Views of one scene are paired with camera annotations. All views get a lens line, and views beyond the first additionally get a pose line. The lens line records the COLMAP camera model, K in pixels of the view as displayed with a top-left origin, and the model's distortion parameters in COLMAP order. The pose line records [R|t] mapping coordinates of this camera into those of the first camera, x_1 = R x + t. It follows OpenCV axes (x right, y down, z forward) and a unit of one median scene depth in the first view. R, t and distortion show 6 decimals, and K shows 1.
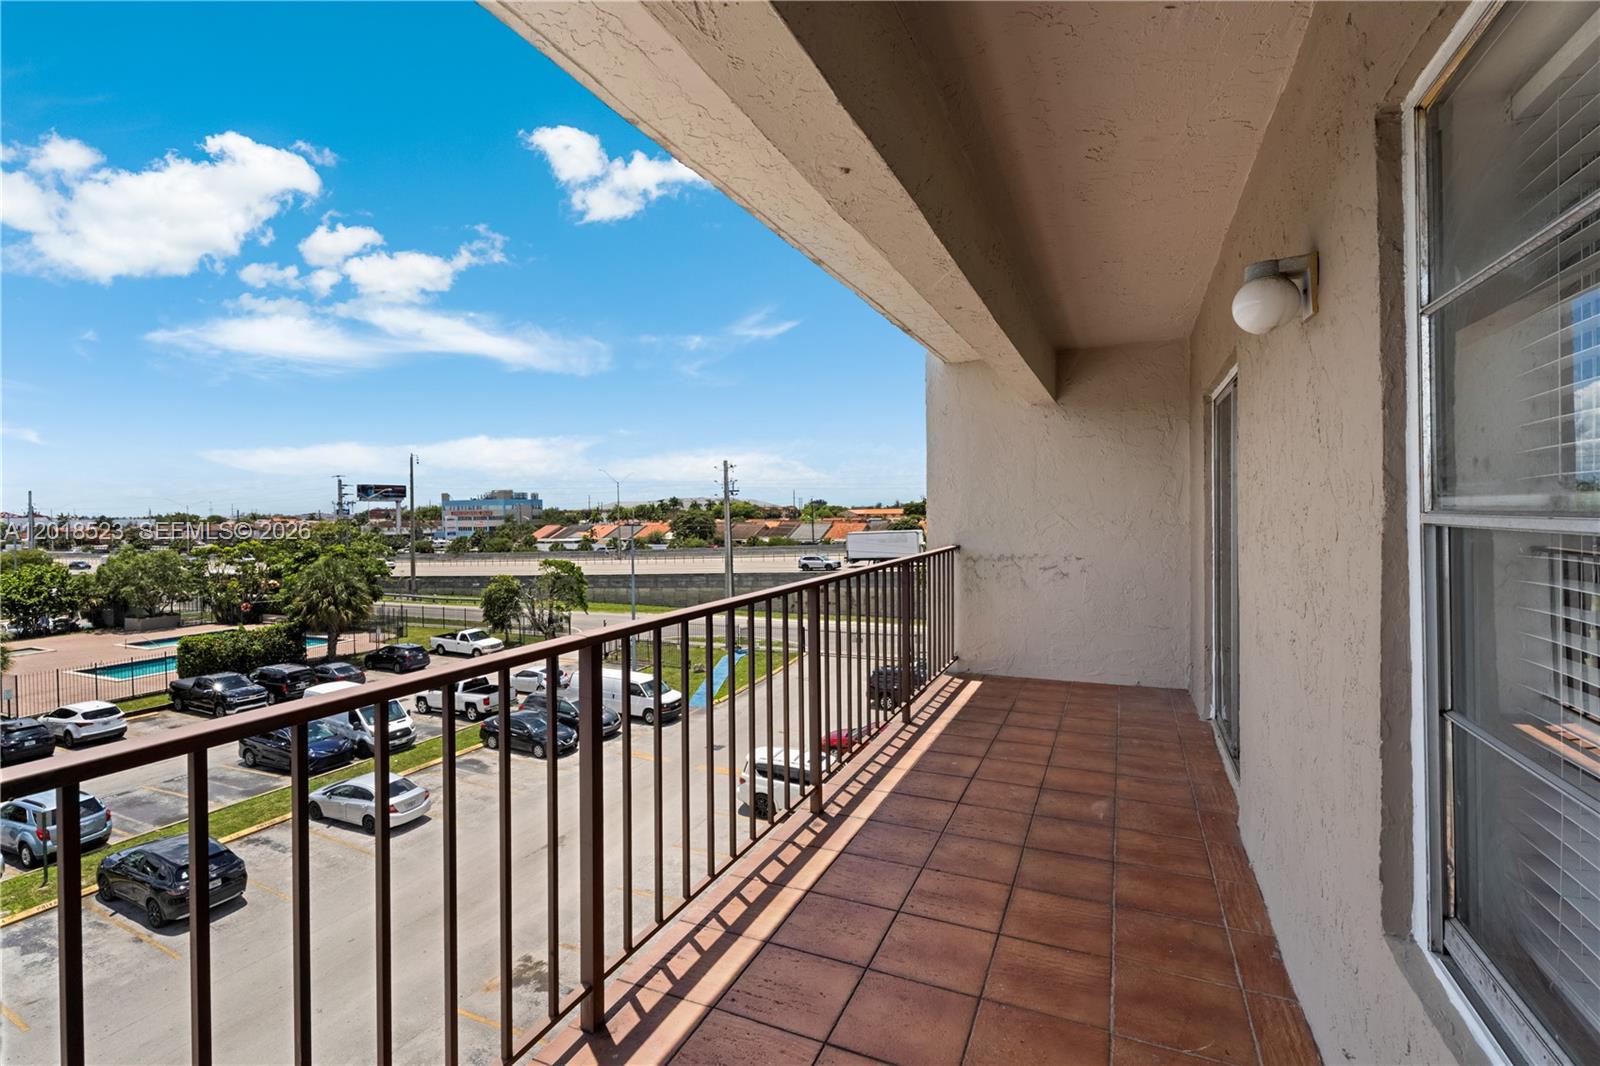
lens RADIAL K [[715.6, 0, 794.2], [0, 715.6, 528.1], [0, 0, 1]] dist [0.001114, 0.000811]
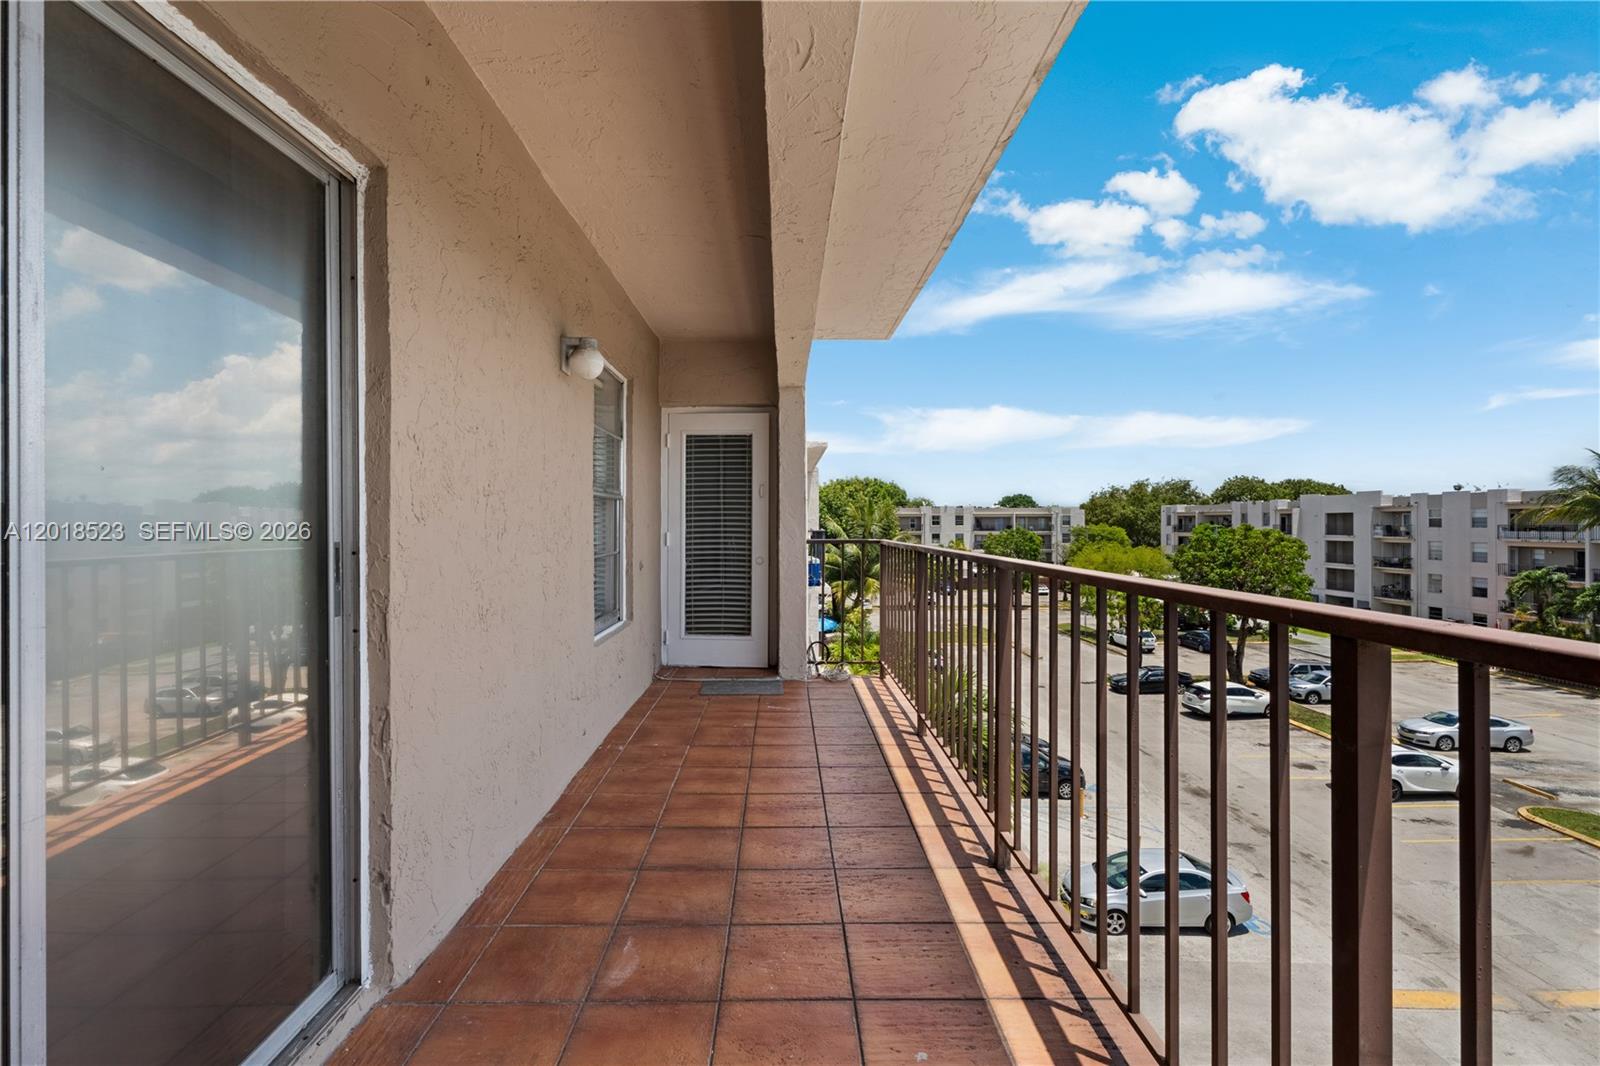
lens RADIAL K [[715.6, 0, 794.2], [0, 715.6, 528.1], [0, 0, 1]] dist [0.001114, 0.000811]
pose [[-0.902672, 0.016134, -0.430027, 0.612325], [0.002600, 0.999483, 0.032040, 0.017174], [0.430321, 0.027804, -0.902248, 1.765674]]
